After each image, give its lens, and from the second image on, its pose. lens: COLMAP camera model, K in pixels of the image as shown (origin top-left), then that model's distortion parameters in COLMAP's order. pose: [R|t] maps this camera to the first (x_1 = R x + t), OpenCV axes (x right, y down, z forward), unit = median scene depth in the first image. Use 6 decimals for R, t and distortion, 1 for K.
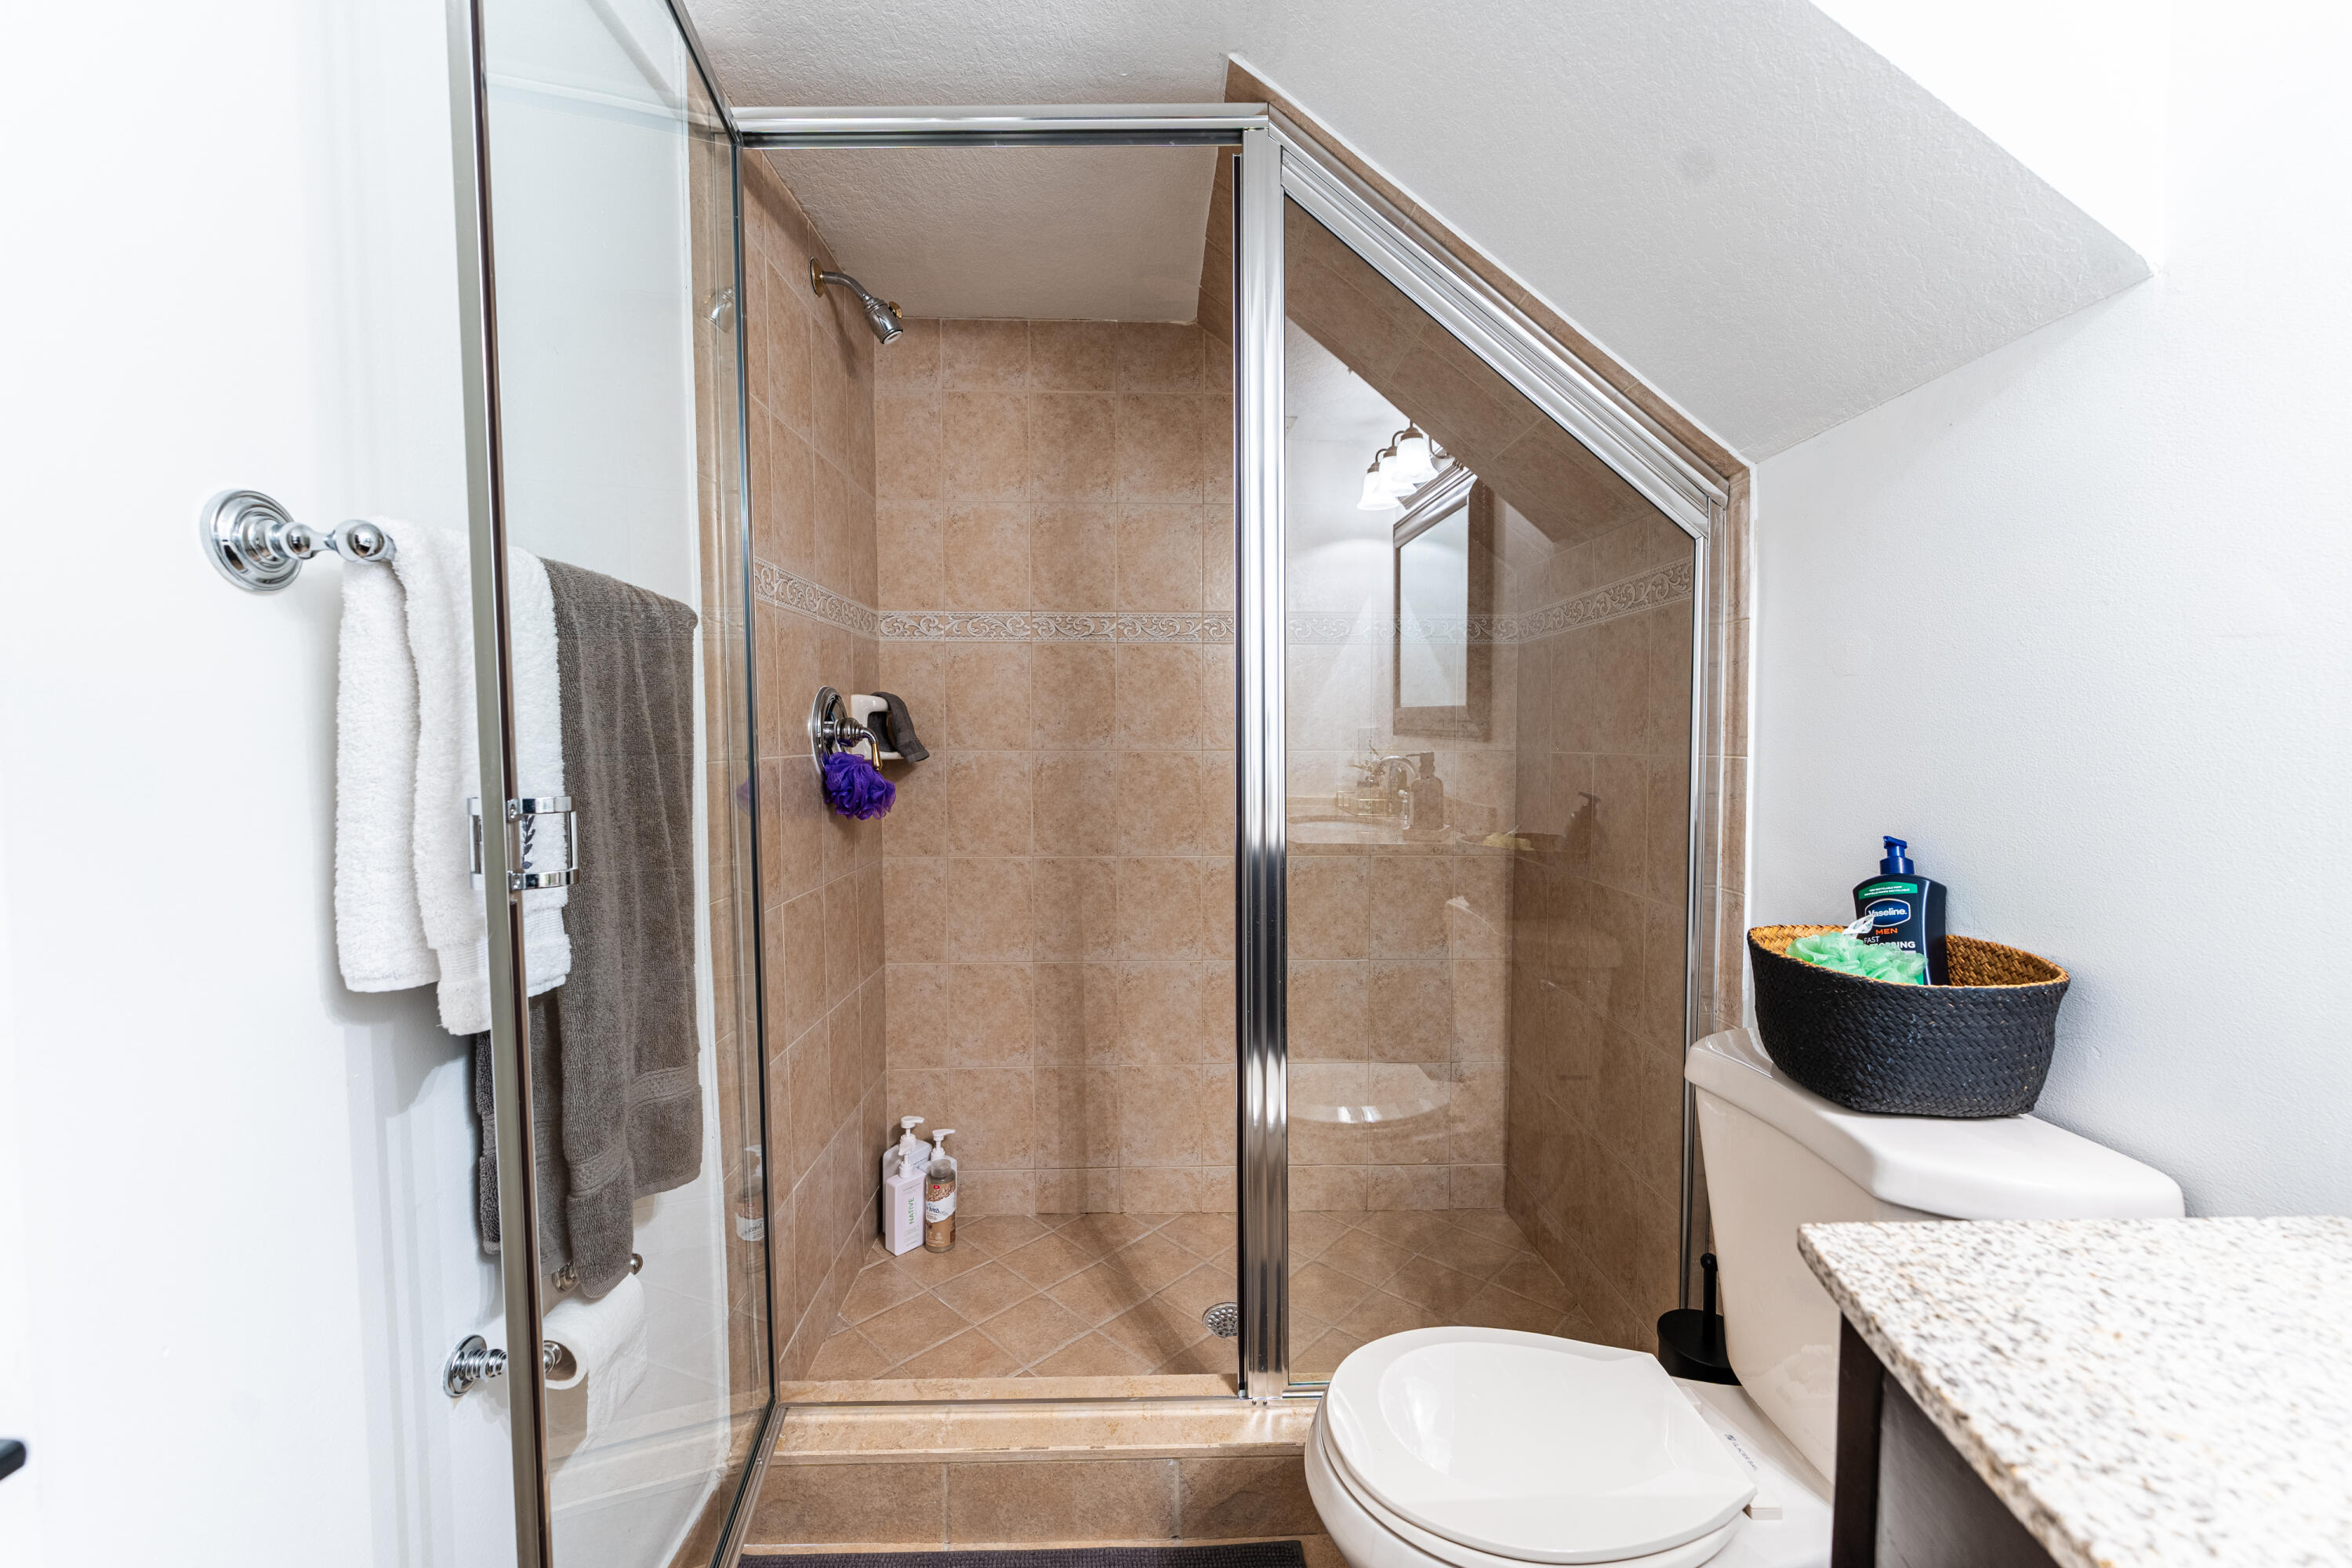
lens RADIAL K [[937.0, 0, 1177.6], [0, 937.0, 781.8], [0, 0, 1]] dist [0.001423, -0.001076]
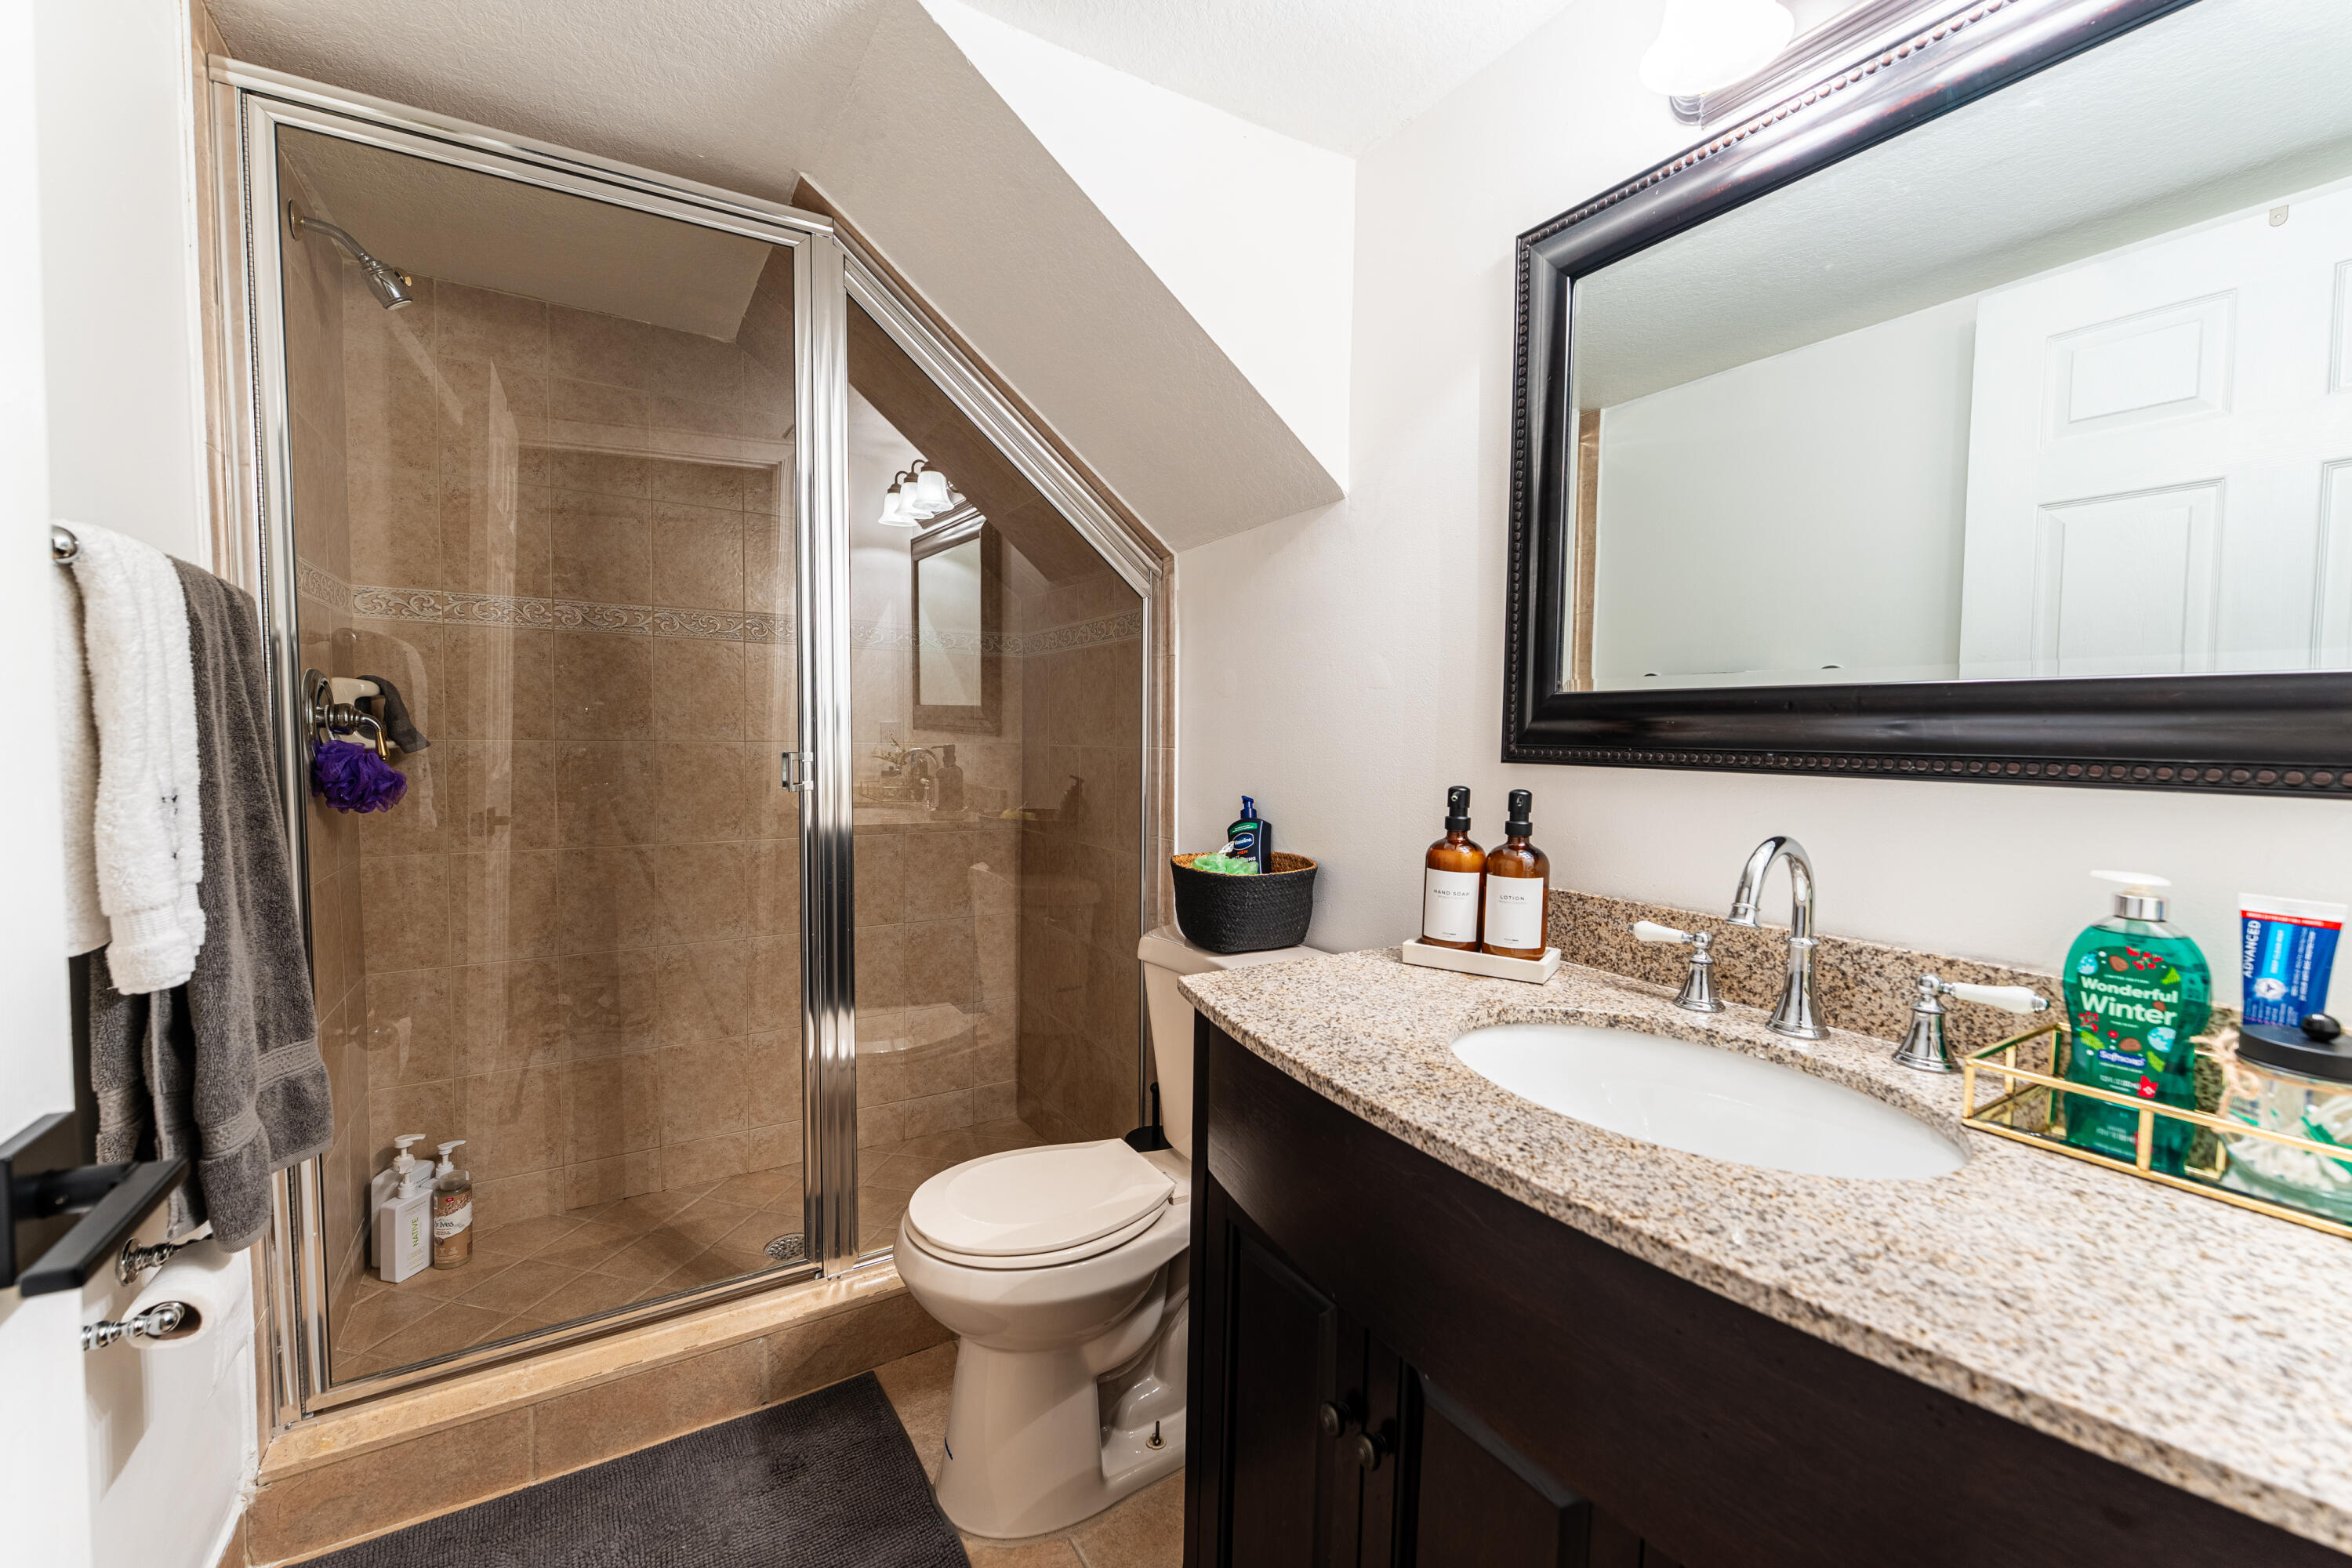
lens RADIAL K [[965.1, 0, 1160.3], [0, 965.1, 783.8], [0, 0, 1]] dist [0.000949, -0.000120]
pose [[0.876031, -0.013307, 0.482071, -0.148477], [0.009988, 0.999905, 0.009450, 0.014859], [-0.482151, -0.003463, 0.876081, -0.323938]]
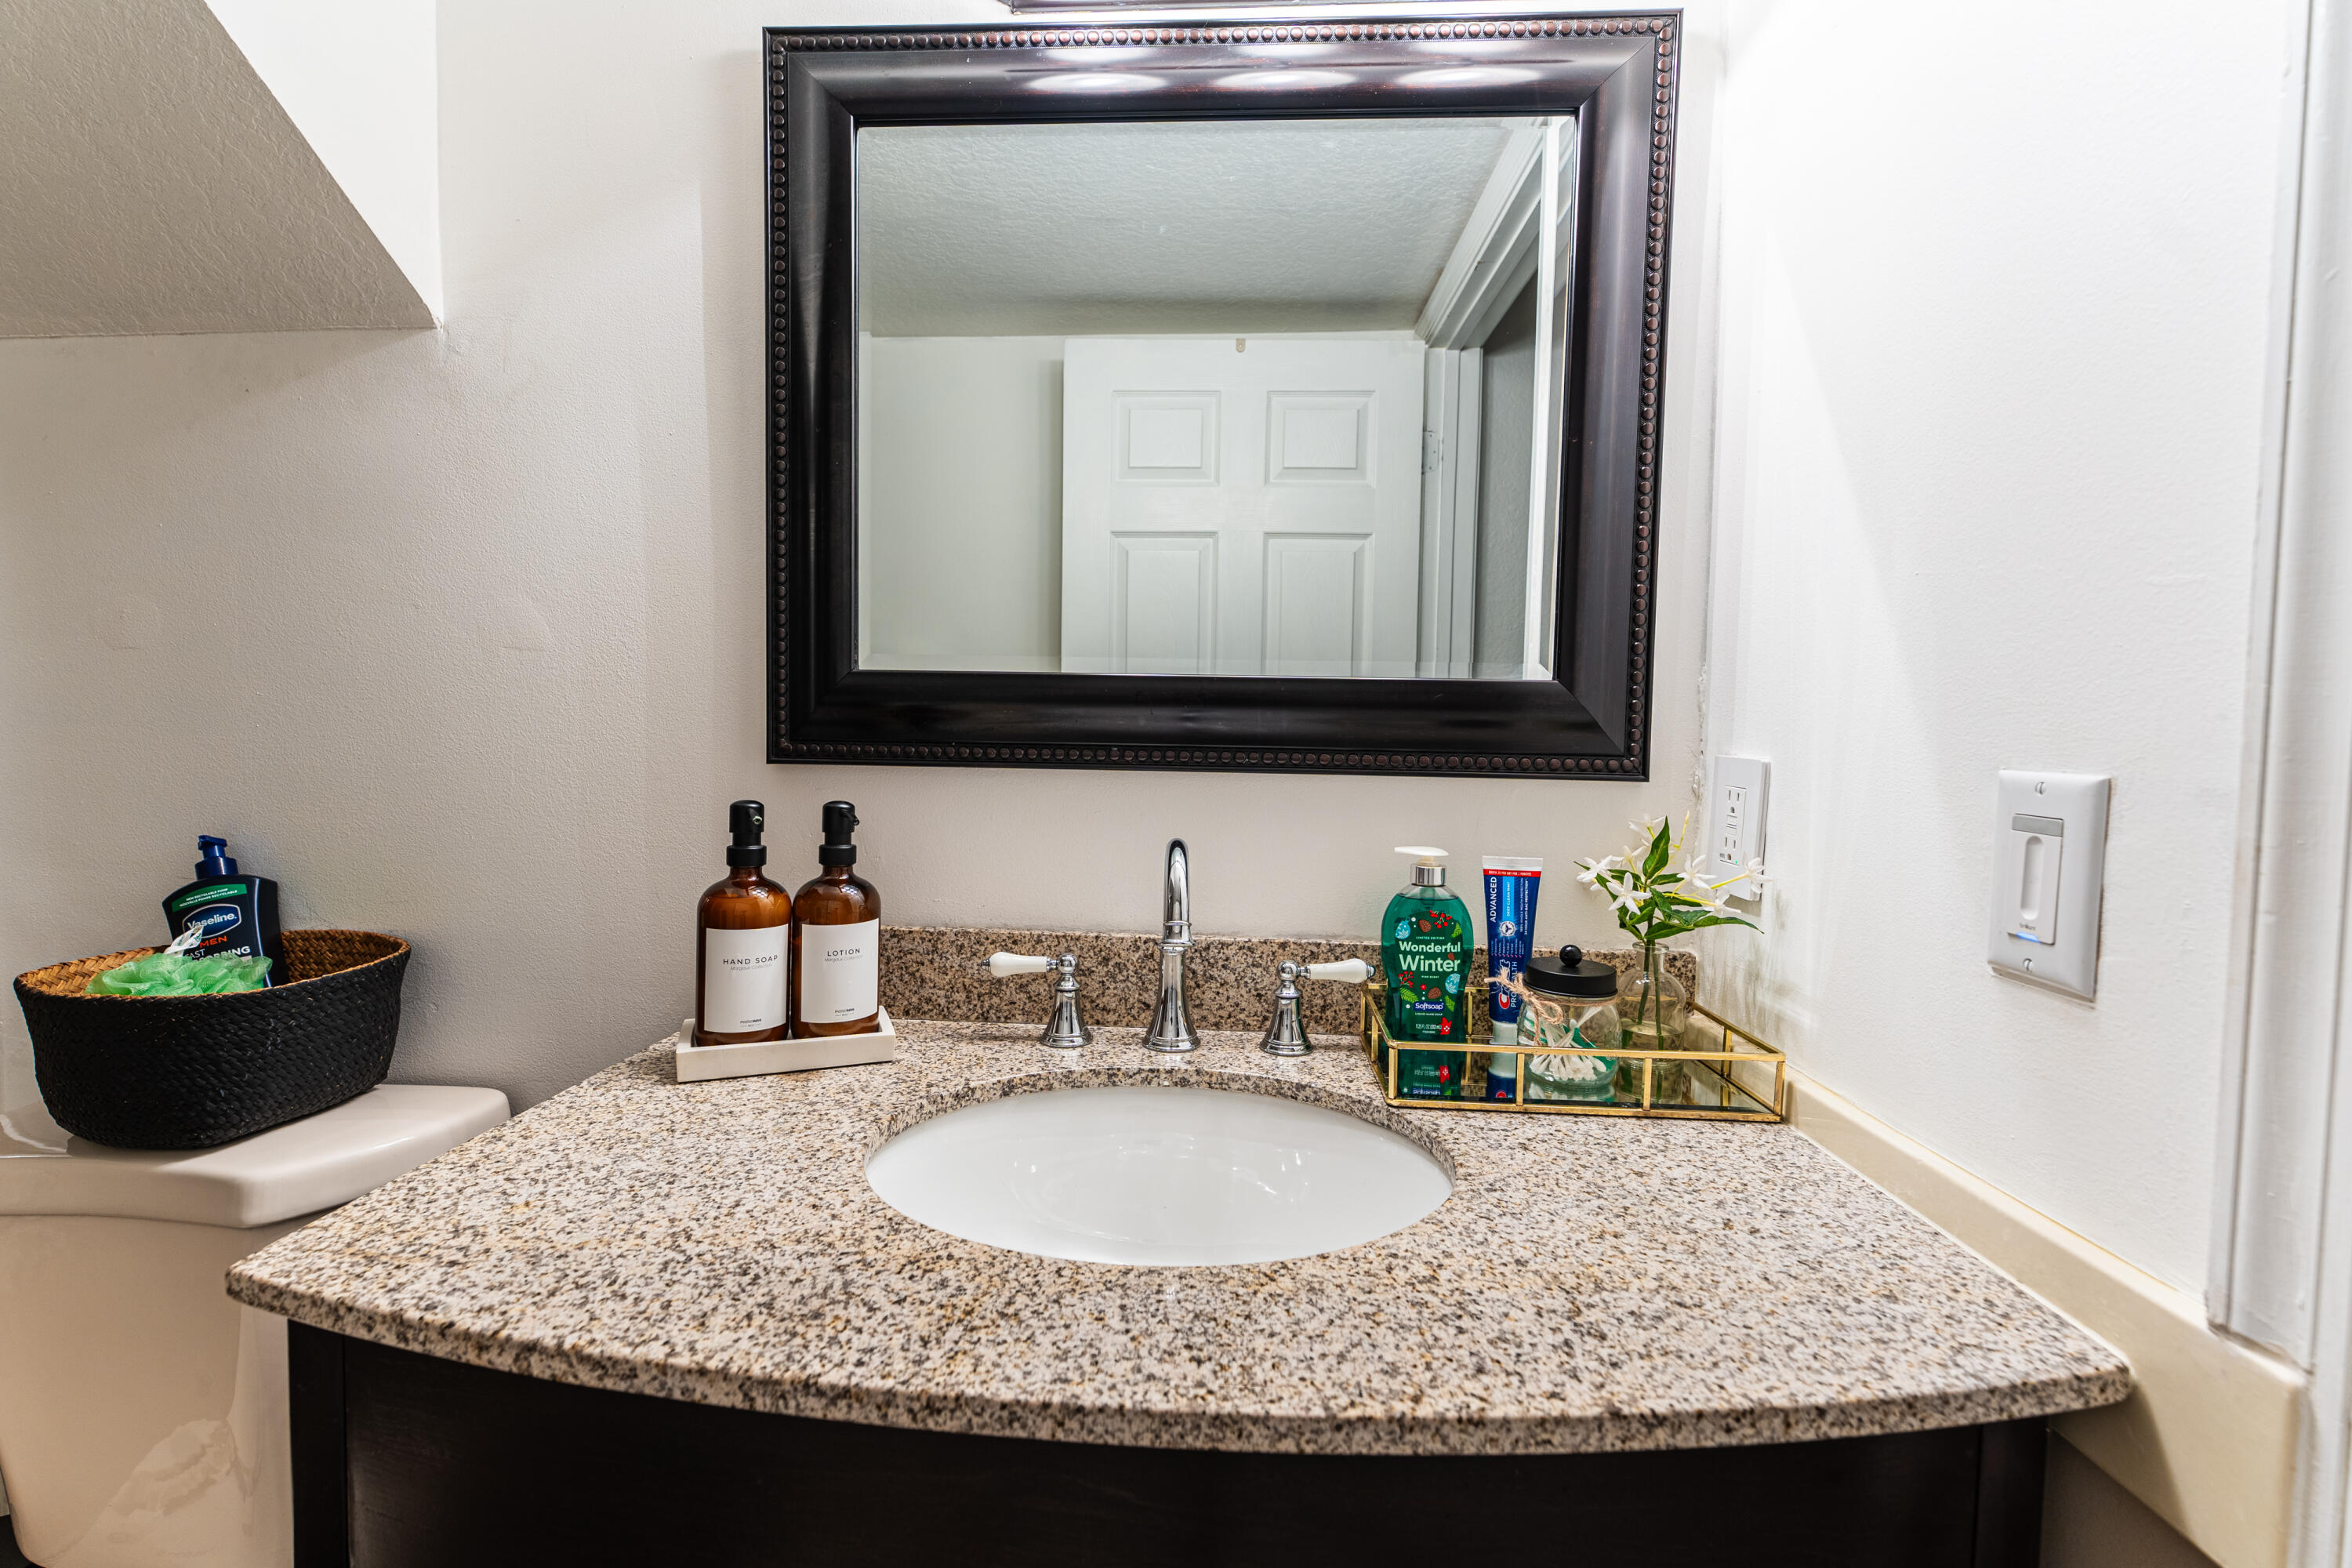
lens RADIAL K [[998.5, 0, 1176.0], [0, 998.5, 784.0], [0, 0, 1]] dist [0.000826, -0.000030]
pose [[0.090058, -0.046705, 0.994841, -0.075248], [0.033716, 0.998470, 0.043823, -0.000696], [-0.995366, 0.029595, 0.091495, -0.002571]]
